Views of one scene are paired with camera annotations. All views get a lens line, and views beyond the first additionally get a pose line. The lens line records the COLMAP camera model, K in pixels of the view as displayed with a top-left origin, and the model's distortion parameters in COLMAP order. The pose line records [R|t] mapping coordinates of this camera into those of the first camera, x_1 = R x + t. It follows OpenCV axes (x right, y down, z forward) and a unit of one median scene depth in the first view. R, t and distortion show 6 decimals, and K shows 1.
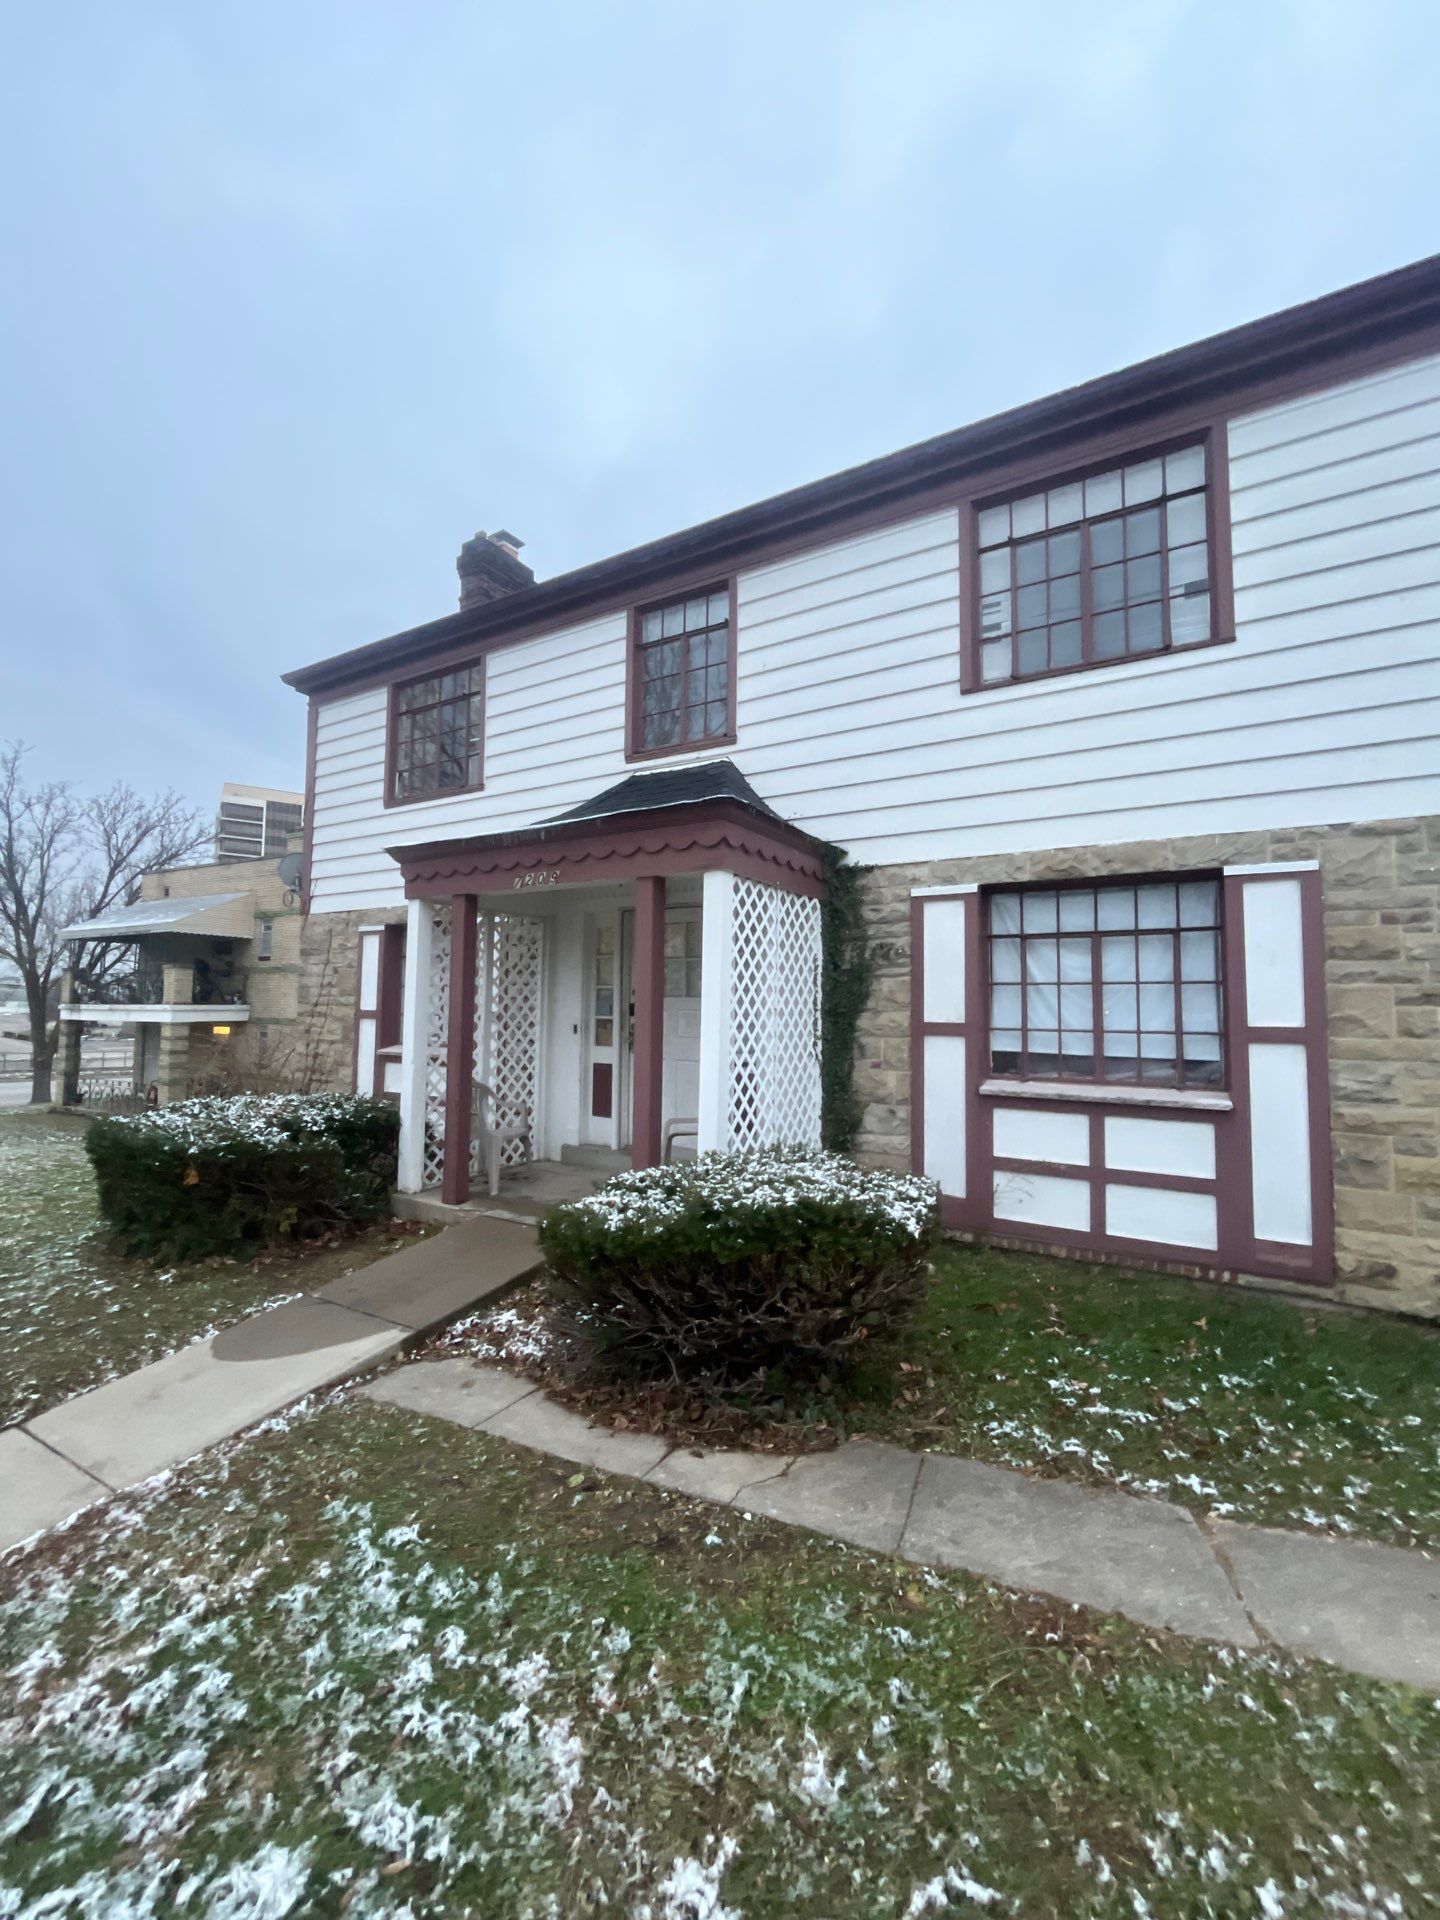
lens RADIAL K [[773.3, 0, 721.6], [0, 773.3, 956.9], [0, 0, 1]] dist [0.000036, -0.000335]
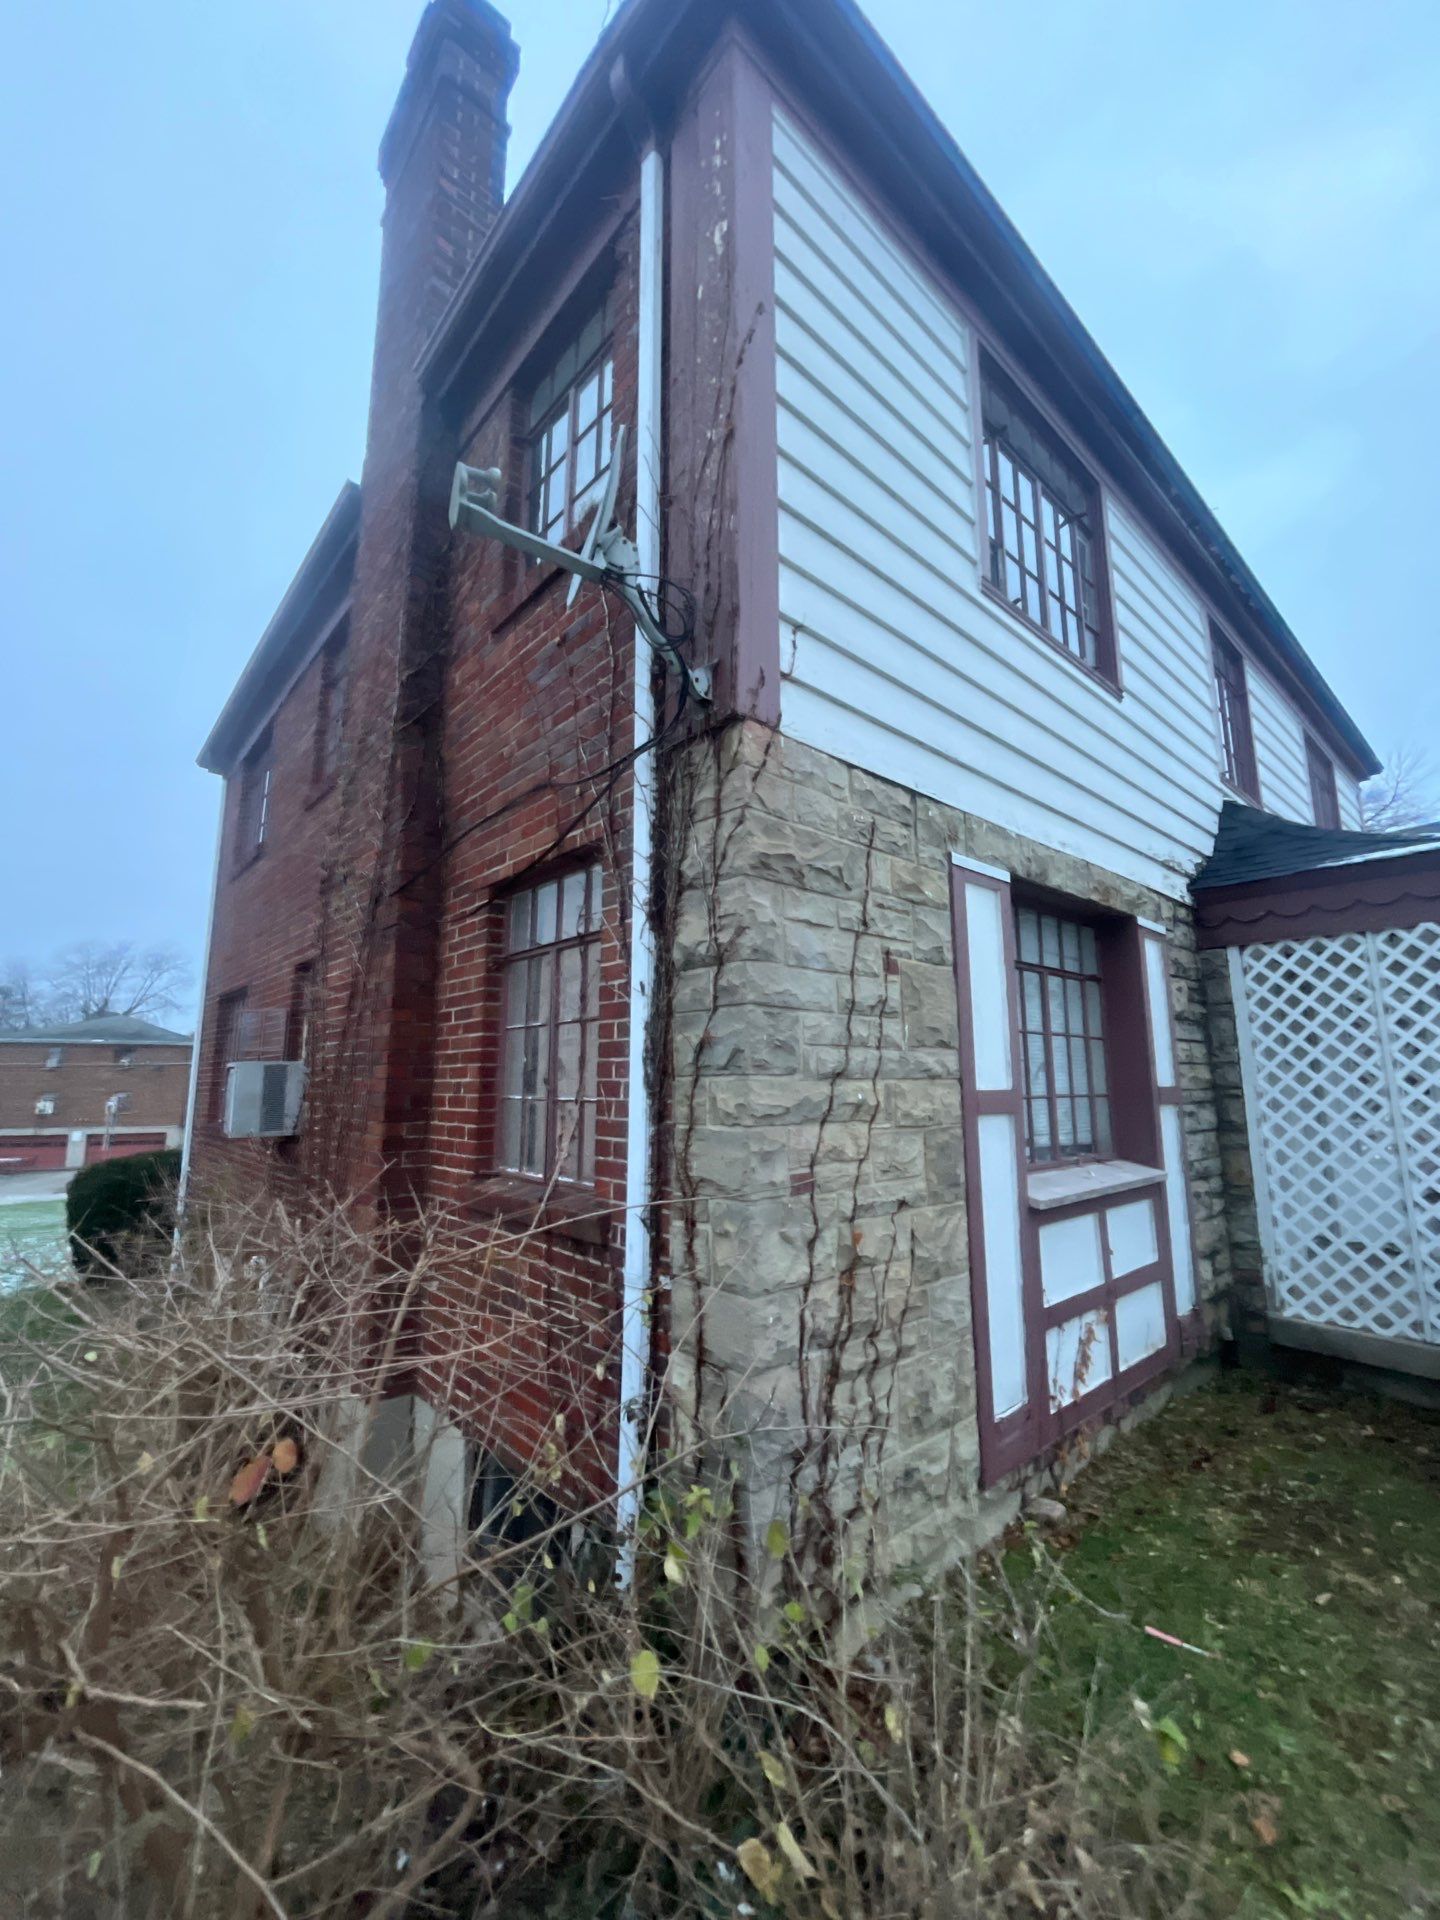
lens RADIAL K [[773.3, 0, 721.6], [0, 773.3, 956.9], [0, 0, 1]] dist [0.000036, -0.000335]
pose [[0.305797, 0.141289, 0.941555, -0.803957], [-0.052674, 0.989924, -0.131439, 0.058728], [-0.950639, -0.009401, 0.310157, 0.966192]]
